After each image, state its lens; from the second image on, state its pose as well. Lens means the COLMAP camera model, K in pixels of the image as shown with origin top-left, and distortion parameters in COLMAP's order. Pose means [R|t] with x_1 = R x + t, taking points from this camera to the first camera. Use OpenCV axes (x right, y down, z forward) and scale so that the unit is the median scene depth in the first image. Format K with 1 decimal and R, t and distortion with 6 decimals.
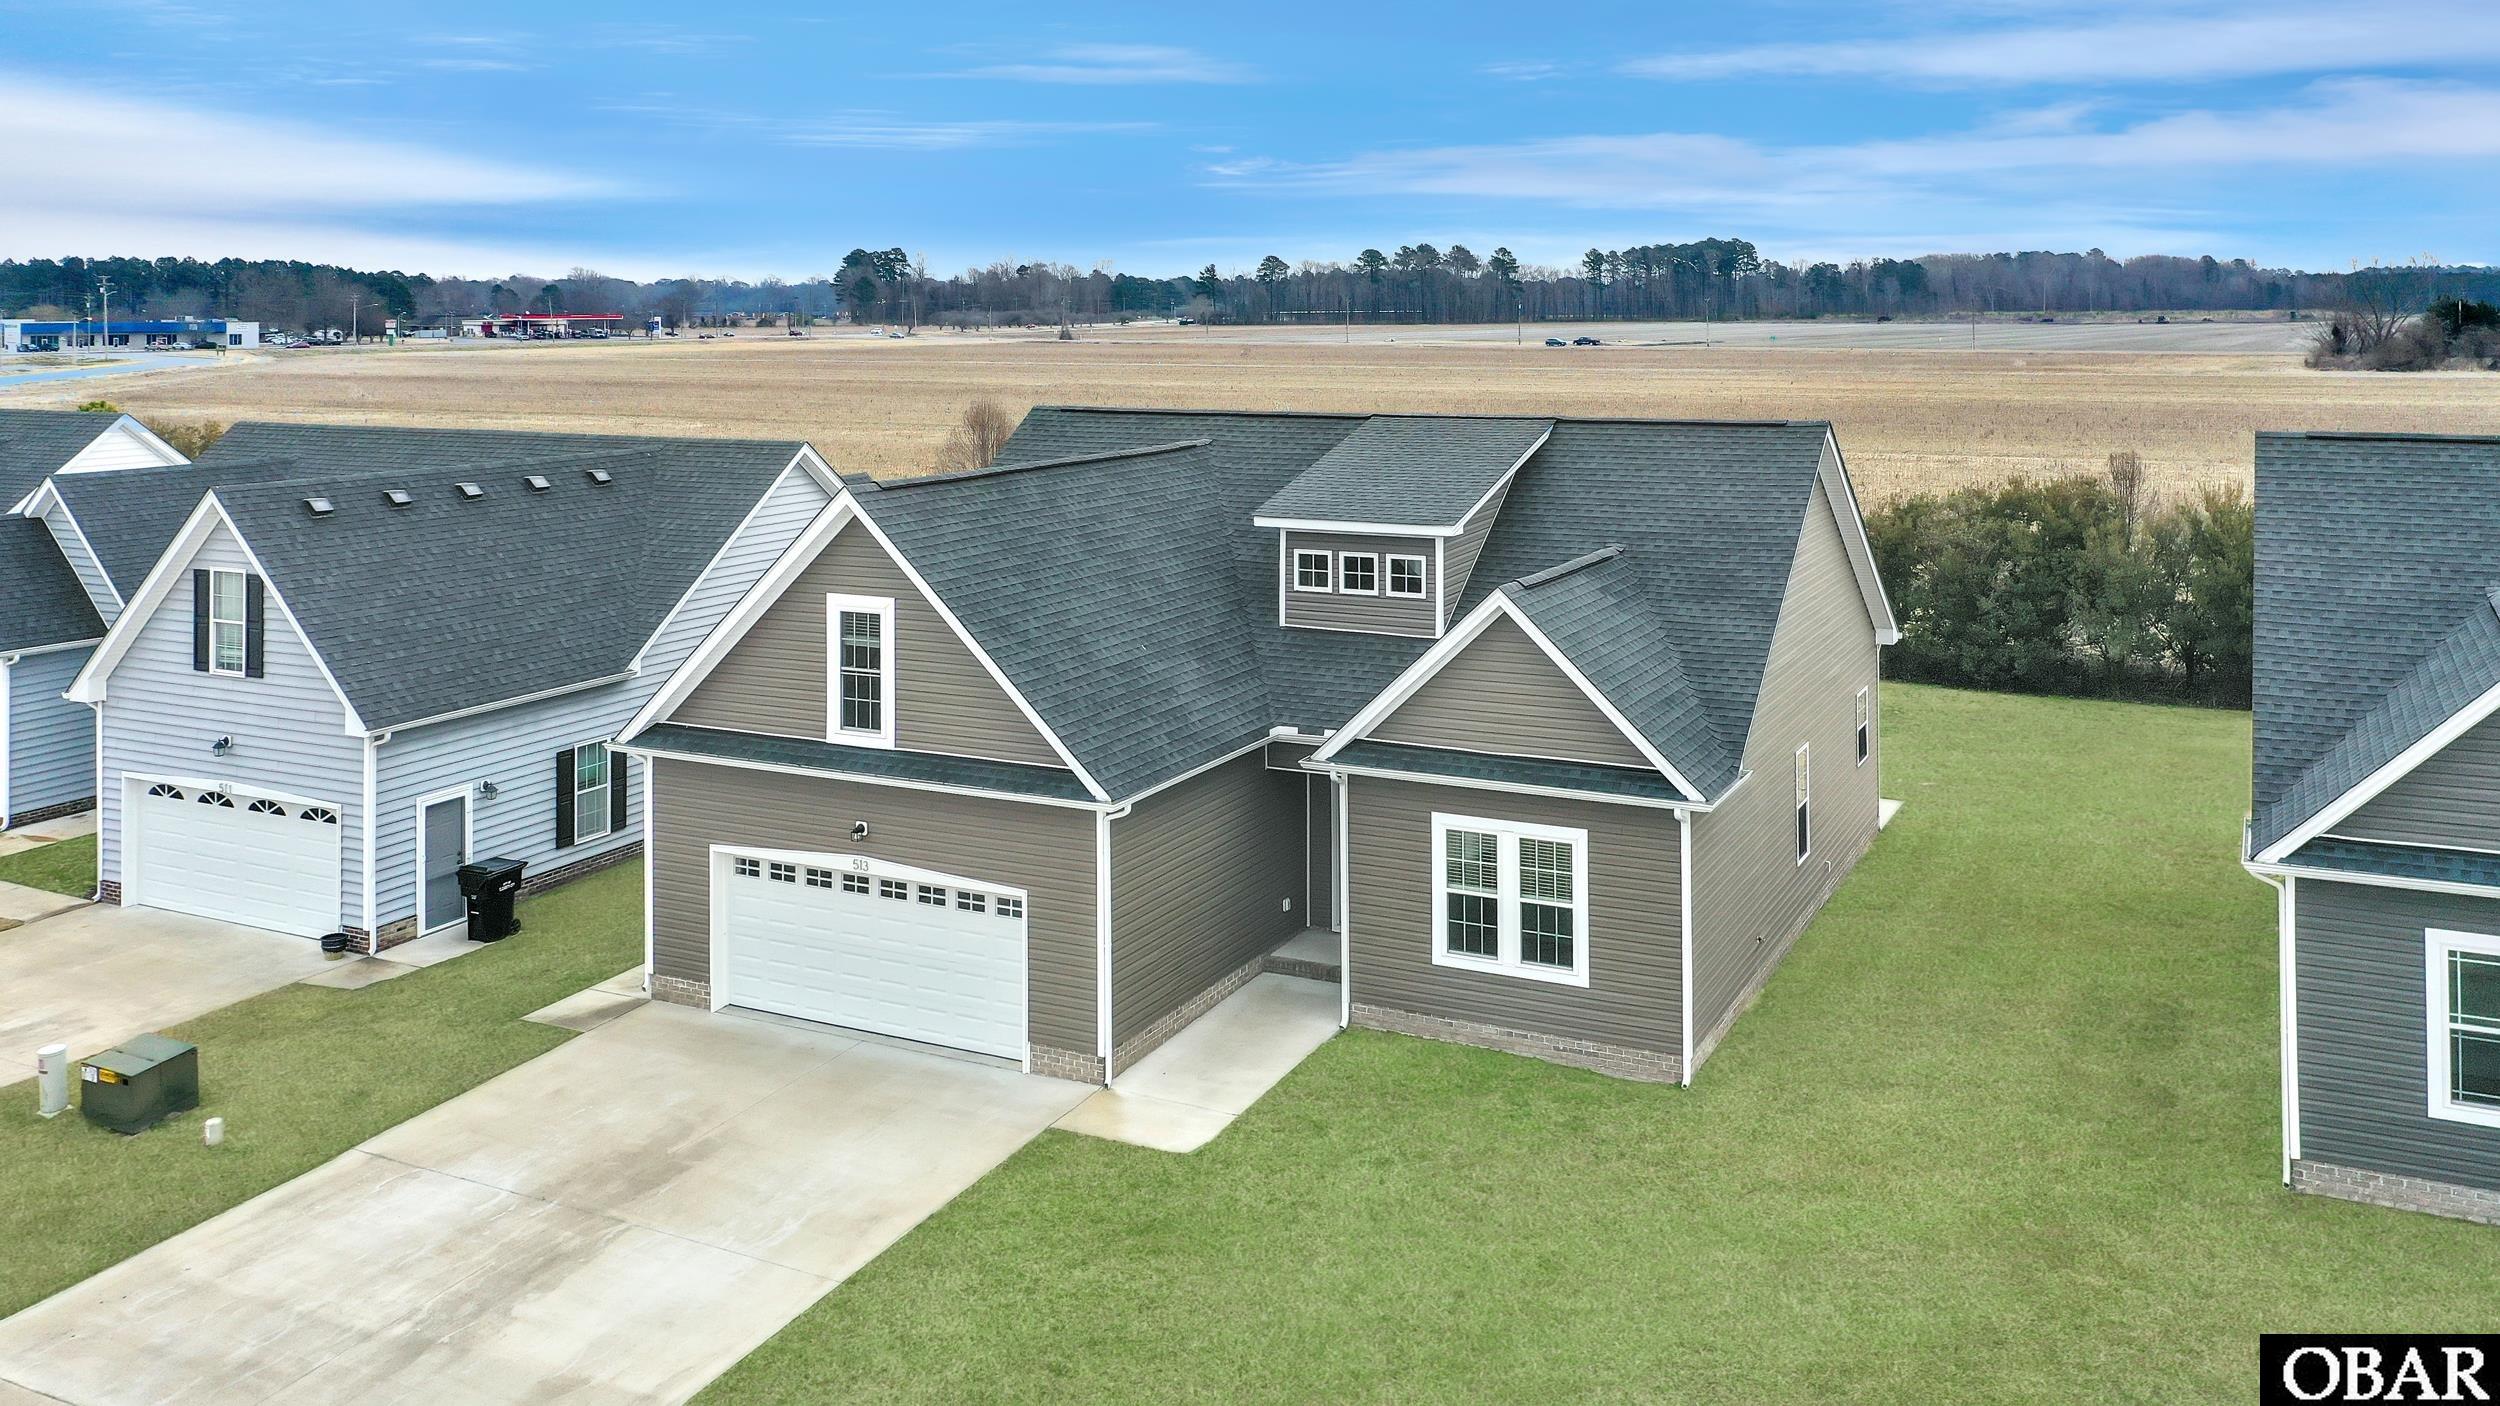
lens RADIAL K [[2095.2, 0, 1254.1], [0, 2095.2, 832.2], [0, 0, 1]] dist [0.040862, 0.003933]
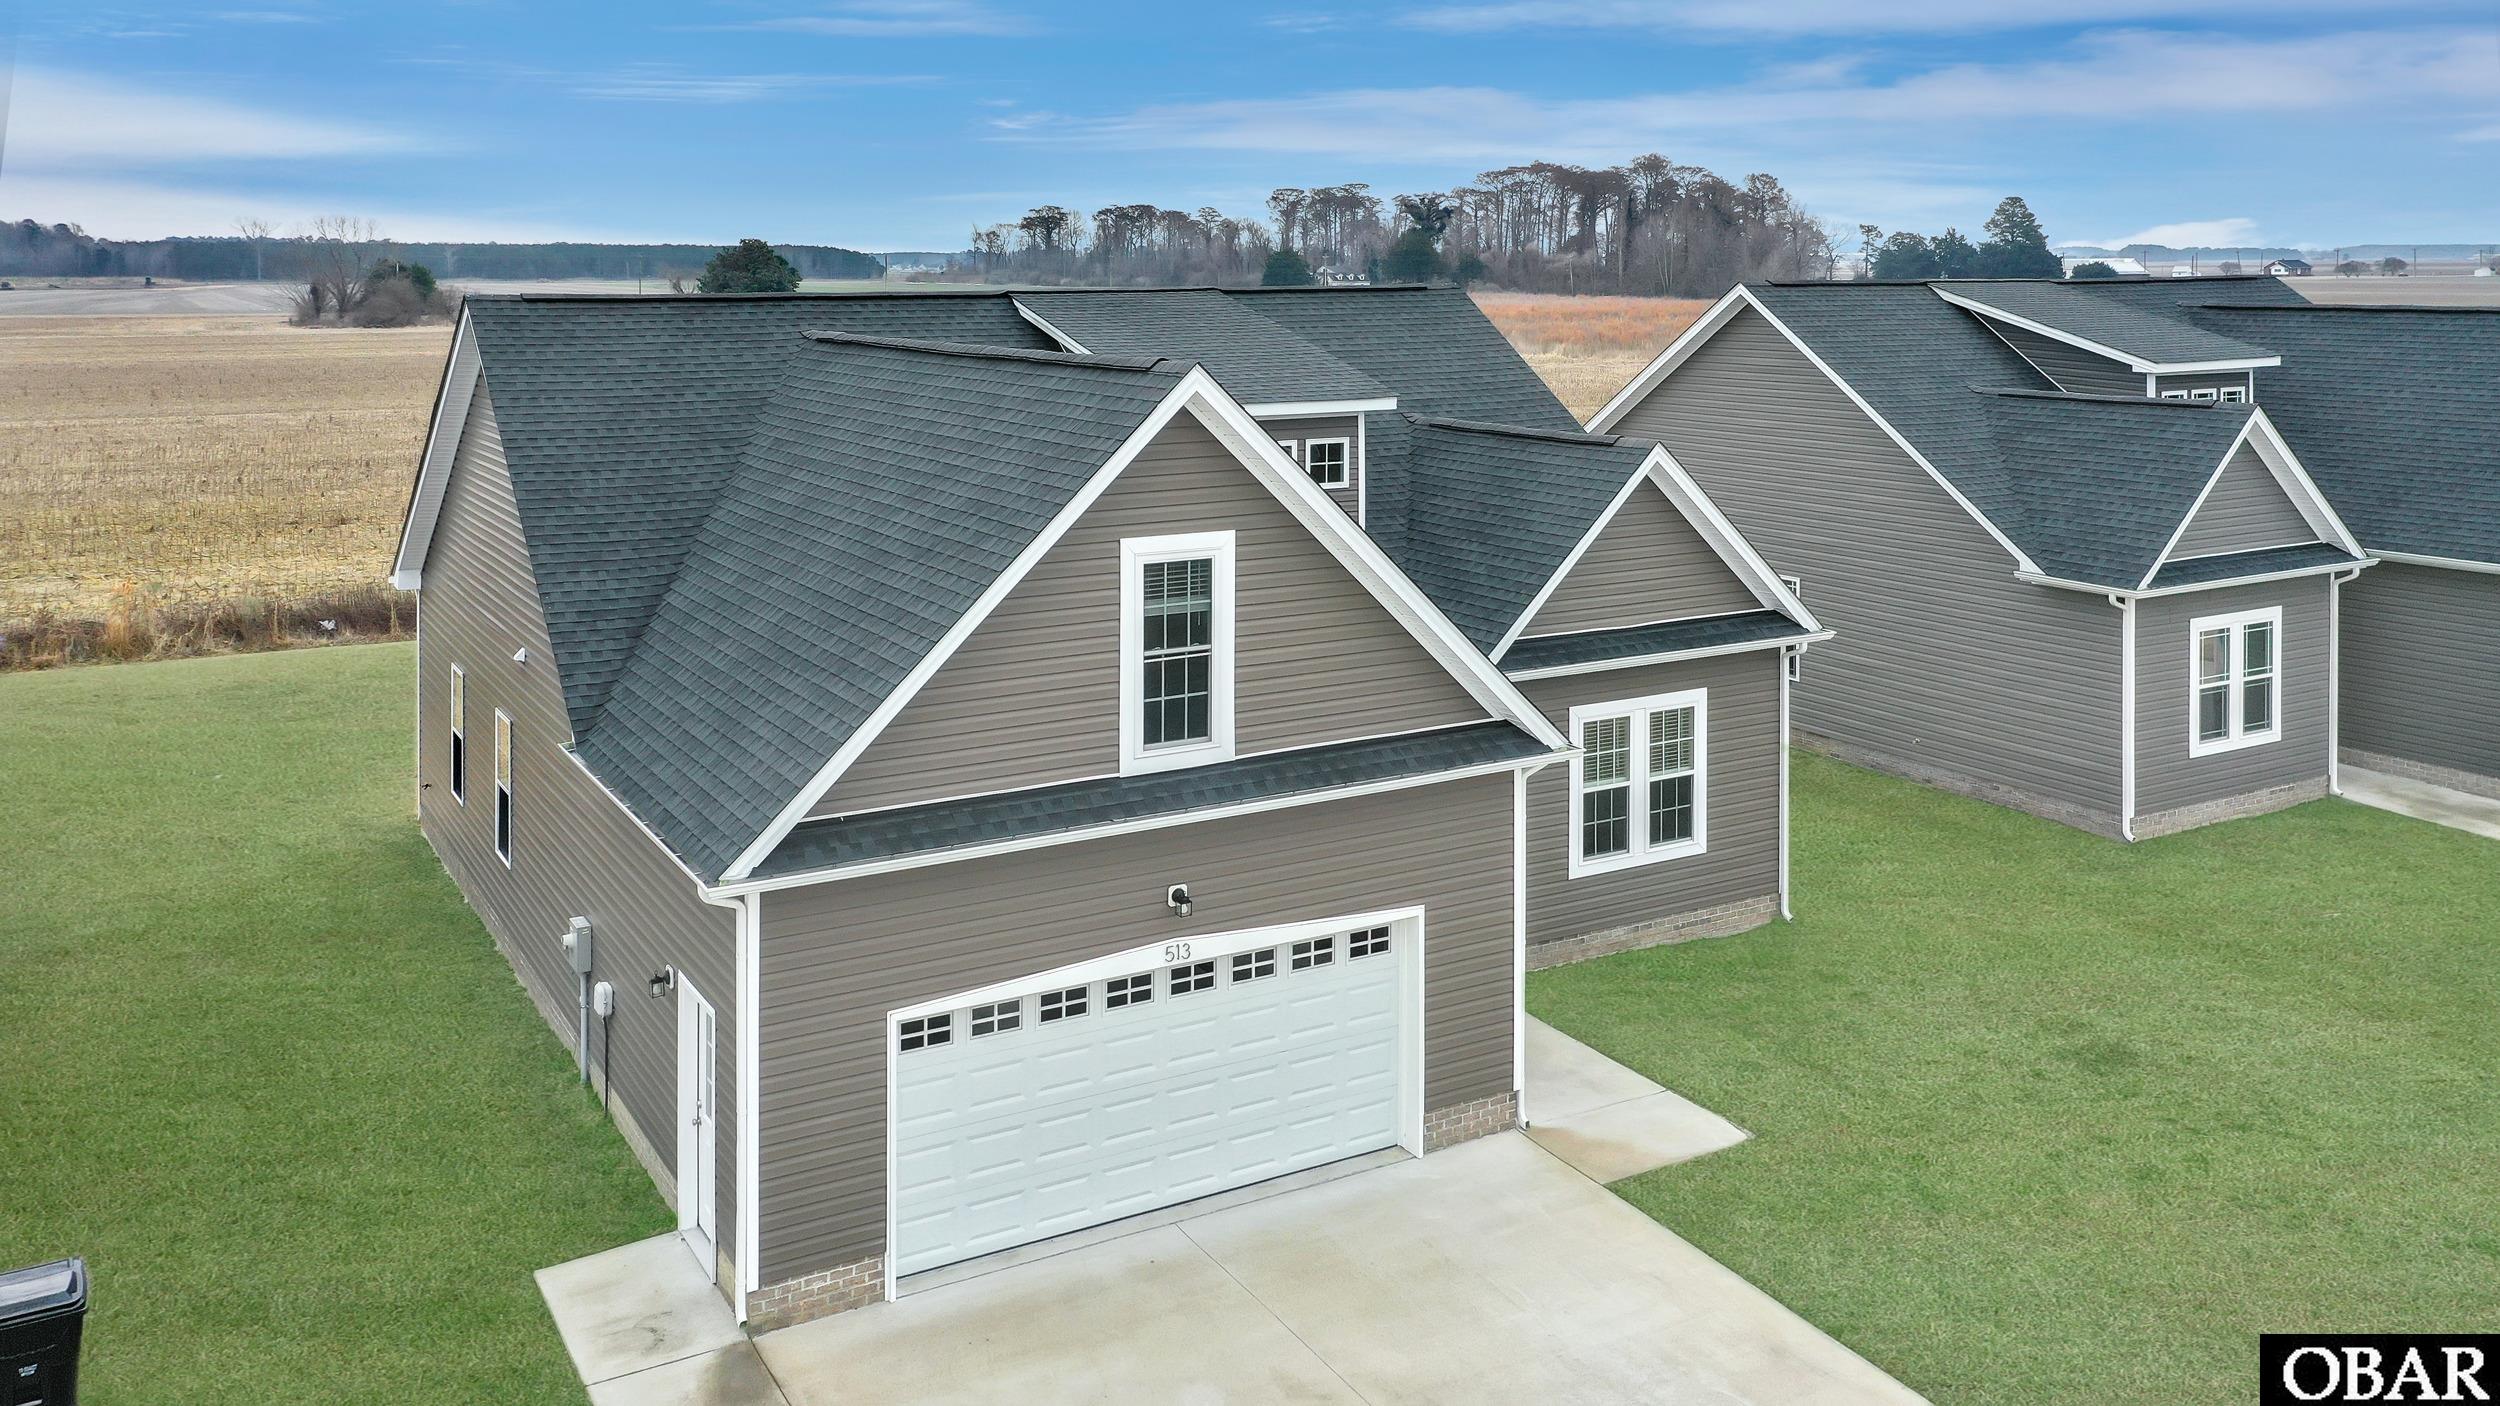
lens RADIAL K [[2088.5, 0, 1250.0], [0, 2088.5, 703.0], [0, 0, 1]] dist [0.000637, 0.008268]
pose [[0.508401, -0.173624, 0.843436, -0.721272], [0.213669, 0.974267, 0.071761, -0.102816], [-0.834191, 0.143733, 0.532416, 0.640934]]
